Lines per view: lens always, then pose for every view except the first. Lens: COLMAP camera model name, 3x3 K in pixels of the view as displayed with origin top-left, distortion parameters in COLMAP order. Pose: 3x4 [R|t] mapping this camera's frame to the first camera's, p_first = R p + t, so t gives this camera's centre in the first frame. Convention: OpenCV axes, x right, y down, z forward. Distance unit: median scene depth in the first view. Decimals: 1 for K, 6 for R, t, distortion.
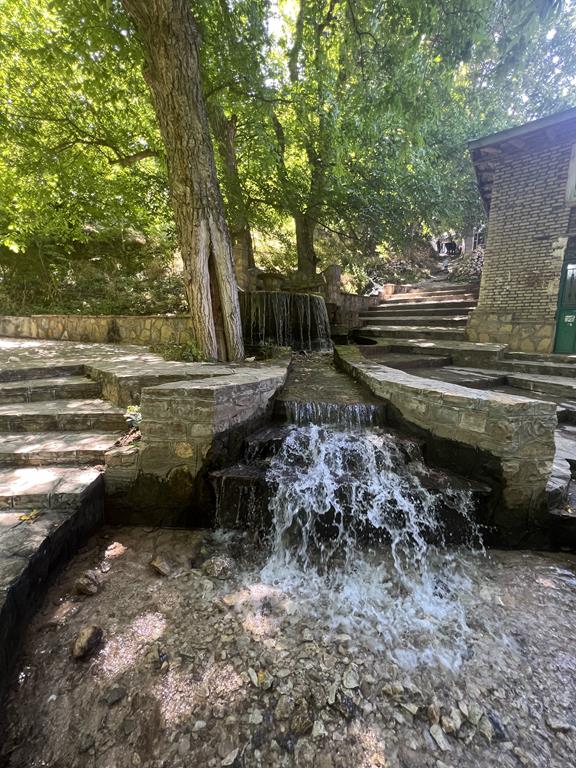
lens RADIAL K [[310.7, 0, 288.4], [0, 310.7, 384.2], [0, 0, 1]] dist [-0.000704, 0.001411]
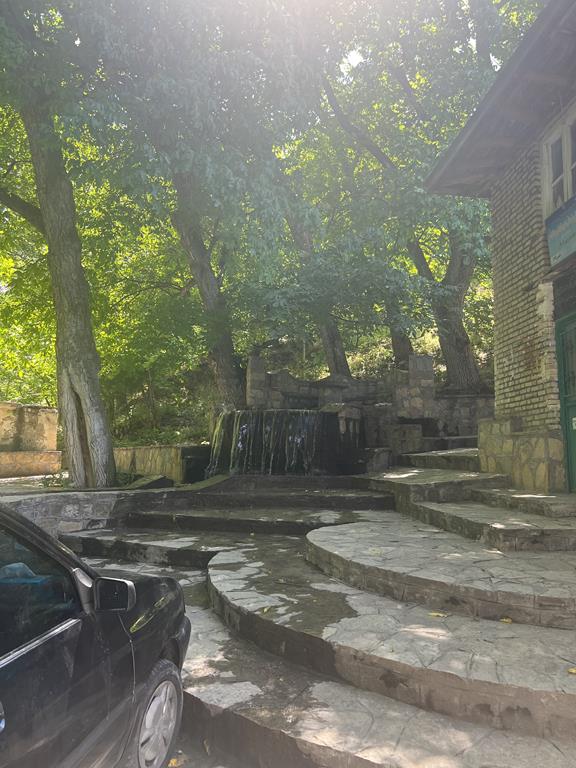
lens RADIAL K [[579.7, 0, 288.0], [0, 579.7, 384.1], [0, 0, 1]] dist [0.037842, -0.033023]
pose [[0.717018, -0.107639, -0.688694, 1.442237], [-0.120716, 0.953902, -0.274771, 0.053932], [0.686523, 0.280152, 0.670971, 0.030810]]
